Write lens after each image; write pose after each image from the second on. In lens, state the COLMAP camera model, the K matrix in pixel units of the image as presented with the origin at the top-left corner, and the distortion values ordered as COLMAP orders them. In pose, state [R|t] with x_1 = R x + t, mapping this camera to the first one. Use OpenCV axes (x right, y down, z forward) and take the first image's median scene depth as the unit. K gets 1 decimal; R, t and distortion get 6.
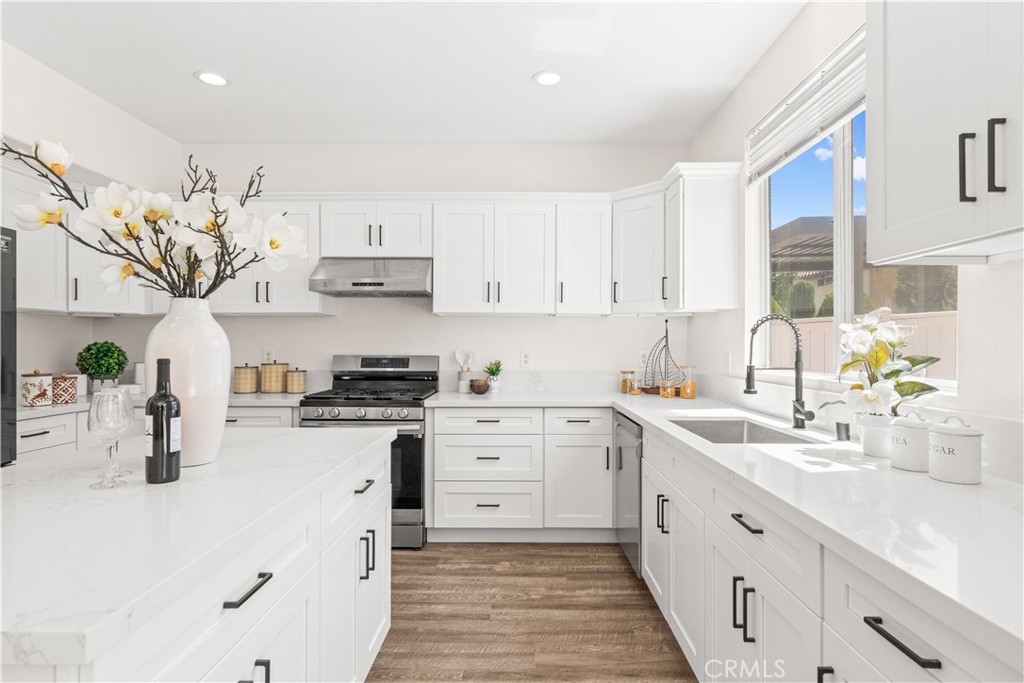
lens RADIAL K [[543.5, 0, 516.8], [0, 543.5, 344.2], [0, 0, 1]] dist [0.012436, -0.003247]
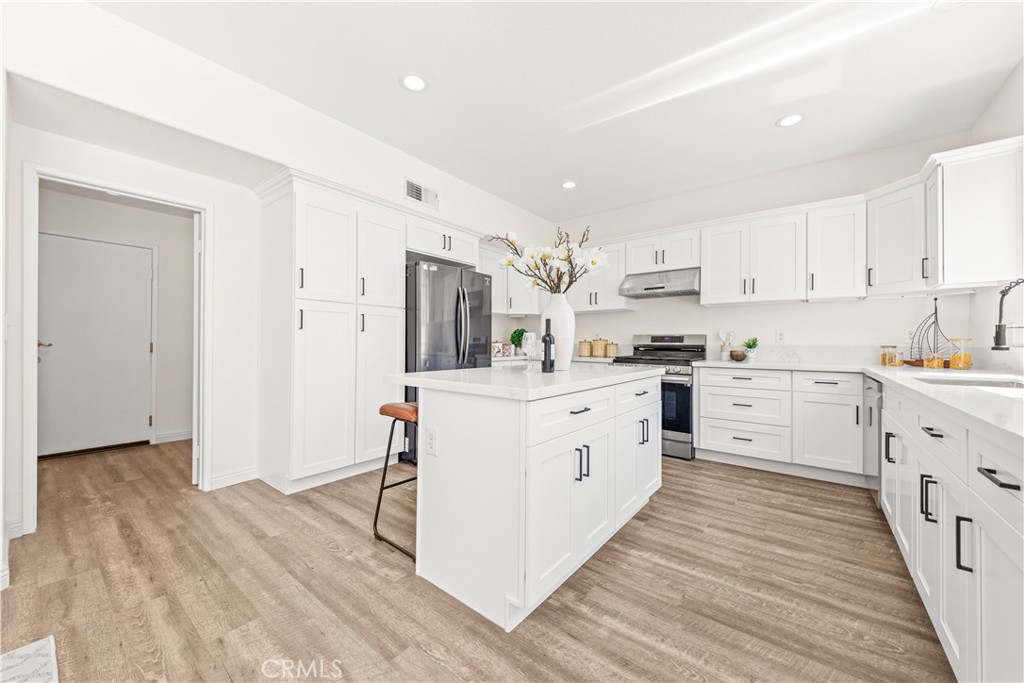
lens RADIAL K [[380.4, 0, 508.8], [0, 380.4, 341.4], [0, 0, 1]] dist [-0.002116, -0.001089]
pose [[0.785639, -0.001000, -0.618684, 0.089081], [-0.000902, 0.999996, -0.002762, 0.054967], [0.618684, 0.002728, 0.785635, -0.151310]]
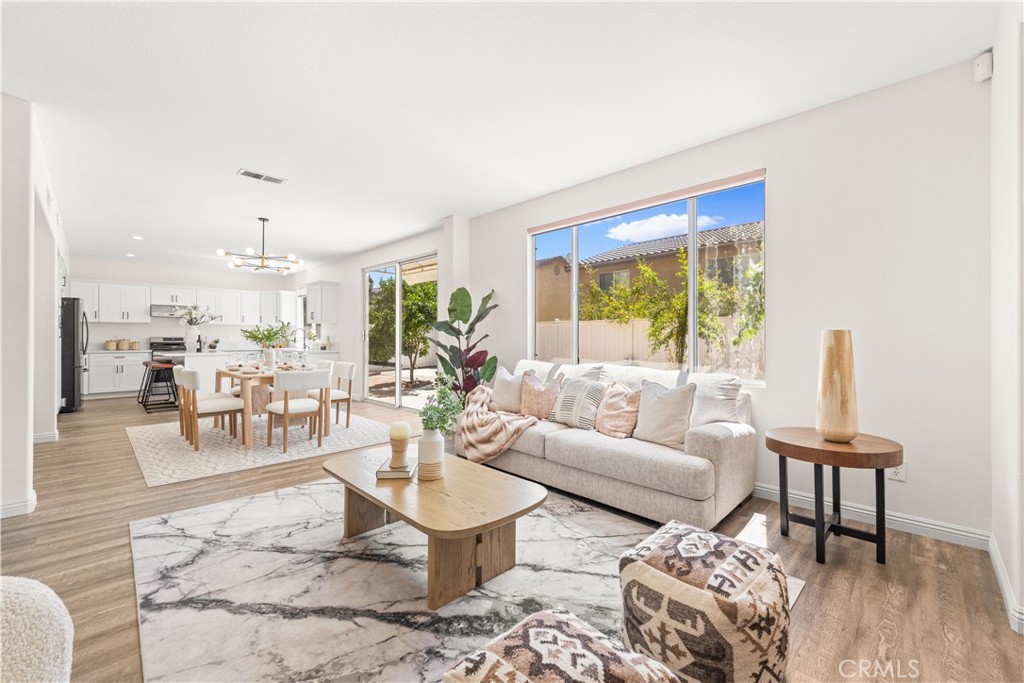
lens RADIAL K [[419.3, 0, 516.1], [0, 419.3, 337.7], [0, 0, 1]] dist [0.002884, 0.000190]
pose [[0.698520, -0.004331, 0.715577, -0.738304], [0.001869, 0.999989, 0.004227, 0.023758], [-0.715588, -0.001615, 0.698521, -2.518388]]
